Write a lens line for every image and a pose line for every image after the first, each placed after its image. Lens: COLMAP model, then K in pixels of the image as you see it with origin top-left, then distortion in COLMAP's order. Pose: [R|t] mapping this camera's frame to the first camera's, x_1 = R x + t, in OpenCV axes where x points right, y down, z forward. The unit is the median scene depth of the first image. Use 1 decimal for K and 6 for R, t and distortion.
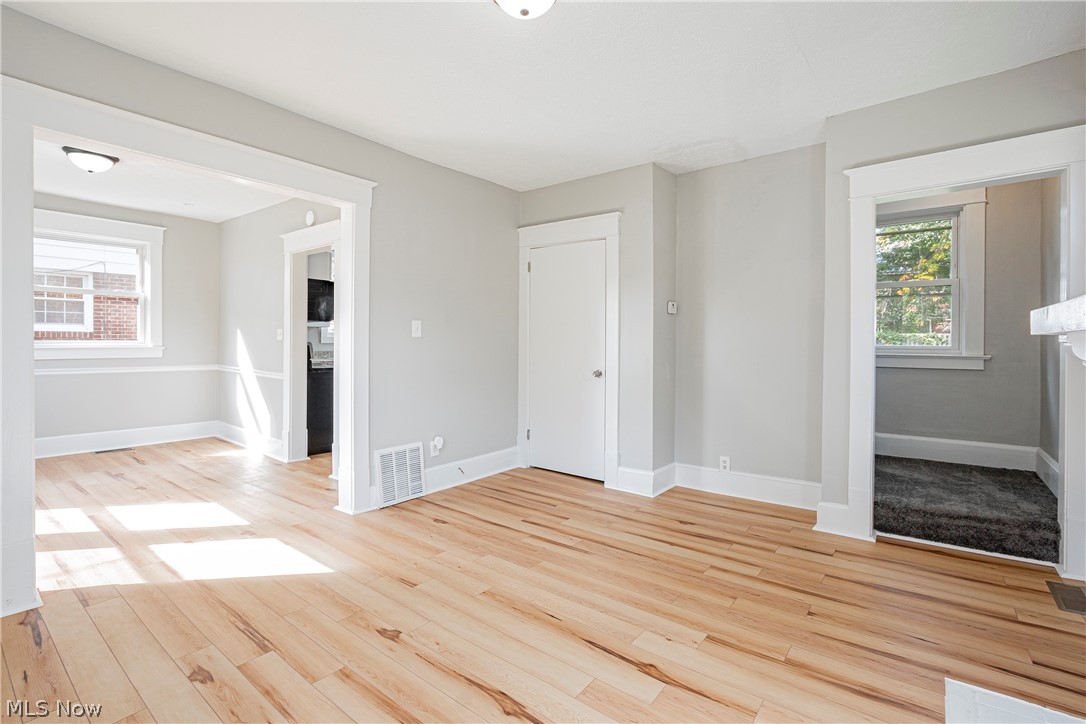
lens RADIAL K [[499.7, 0, 541.3], [0, 499.7, 338.9], [0, 0, 1]] dist [-0.015174, 0.001155]
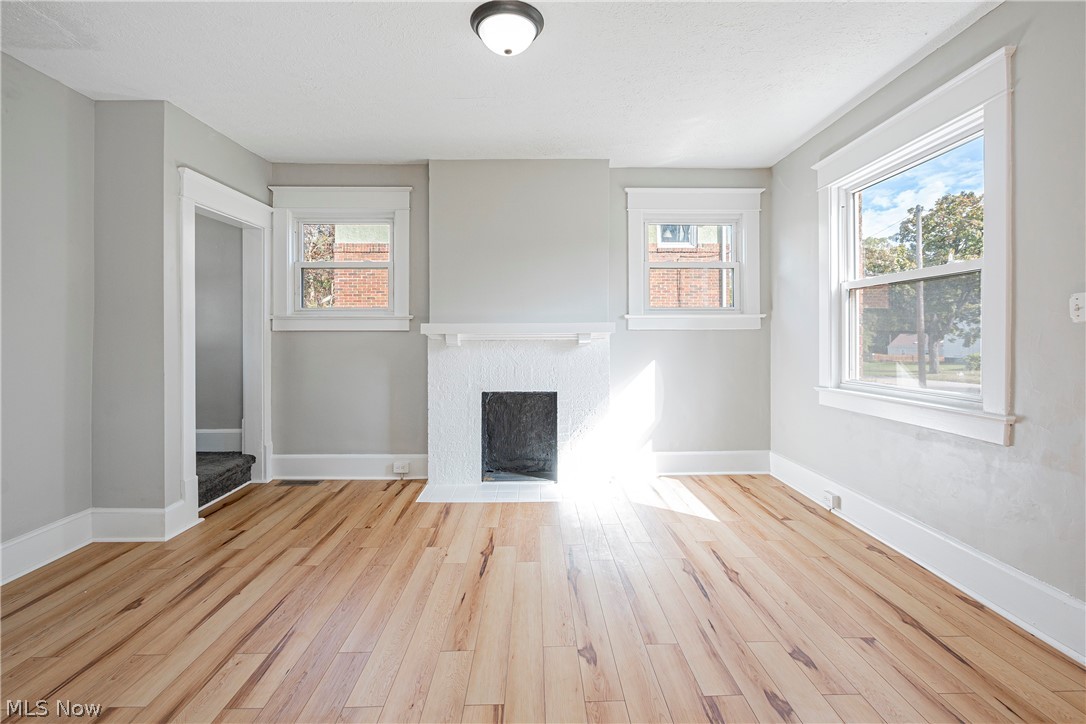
lens RADIAL K [[499.7, 0, 544.5], [0, 499.7, 337.1], [0, 0, 1]] dist [-0.015174, 0.001155]
pose [[-0.637393, 0.001035, 0.770538, -0.618189], [-0.003662, 0.999984, -0.004373, 0.006621], [-0.770530, -0.005609, -0.637379, 1.060924]]
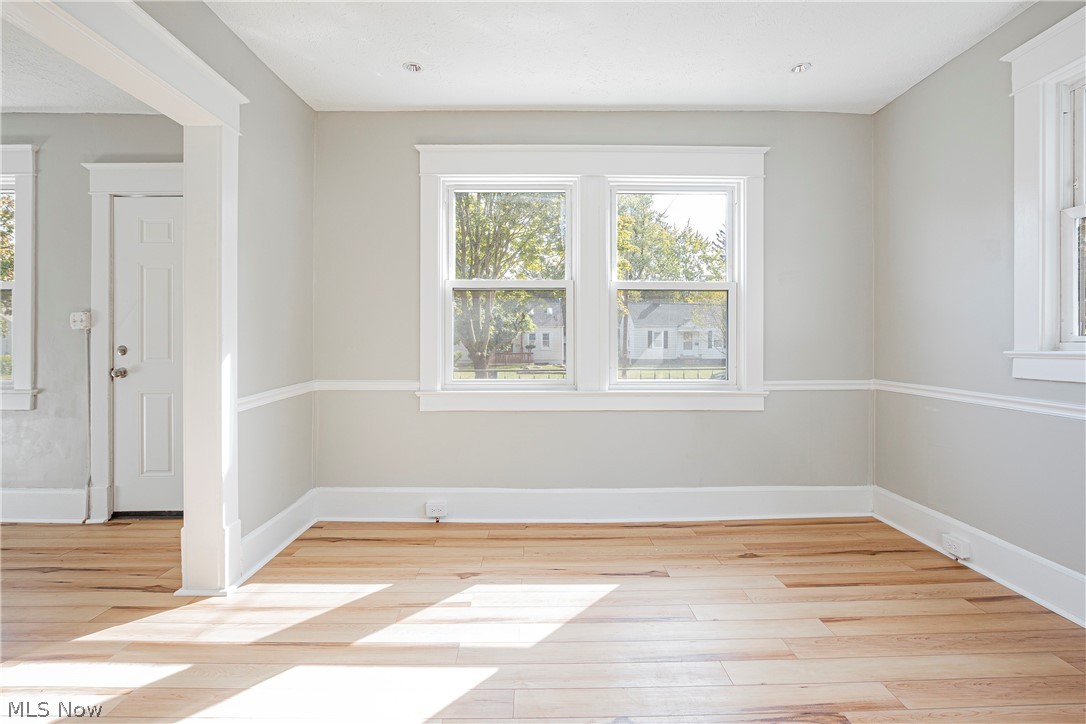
lens RADIAL K [[499.7, 0, 544.4], [0, 499.7, 347.6], [0, 0, 1]] dist [-0.015174, 0.001155]
pose [[-0.773492, 0.004251, -0.633792, -0.676298], [0.001470, 0.999987, 0.004913, 0.018344], [0.633804, 0.002868, -0.773488, 1.597887]]
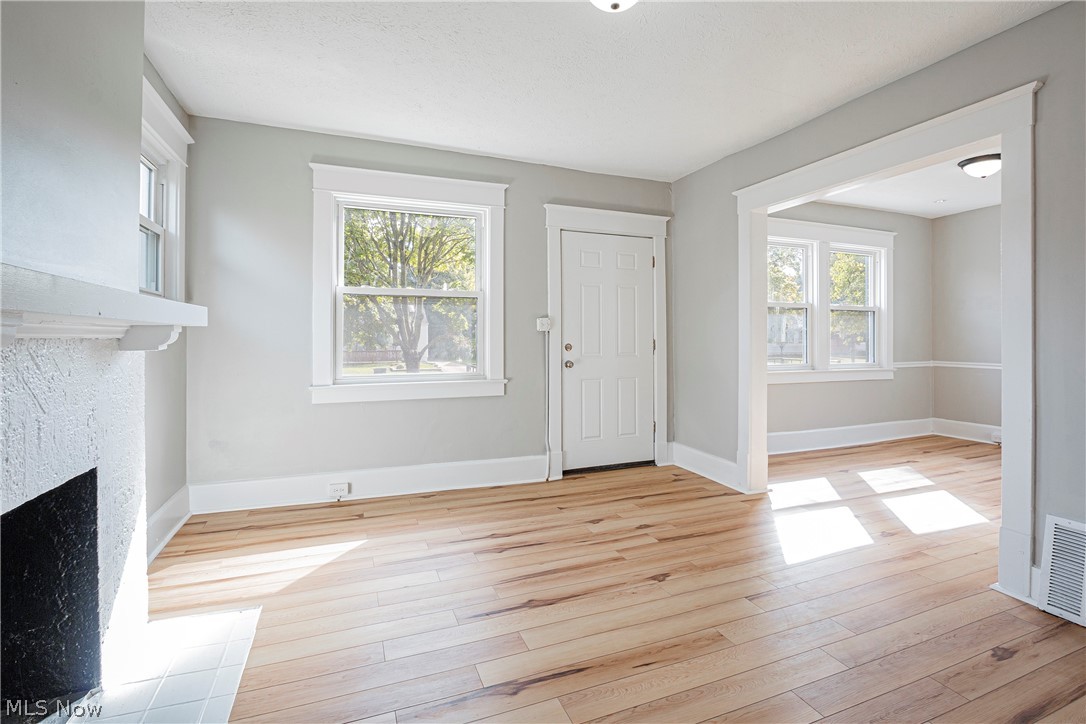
lens RADIAL K [[499.7, 0, 543.1], [0, 499.7, 338.1], [0, 0, 1]] dist [-0.015174, 0.001155]
pose [[-0.498103, -0.005262, -0.867102, 0.571242], [0.002462, 0.999969, -0.007483, 0.013004], [0.867114, -0.005862, -0.498075, 0.872858]]
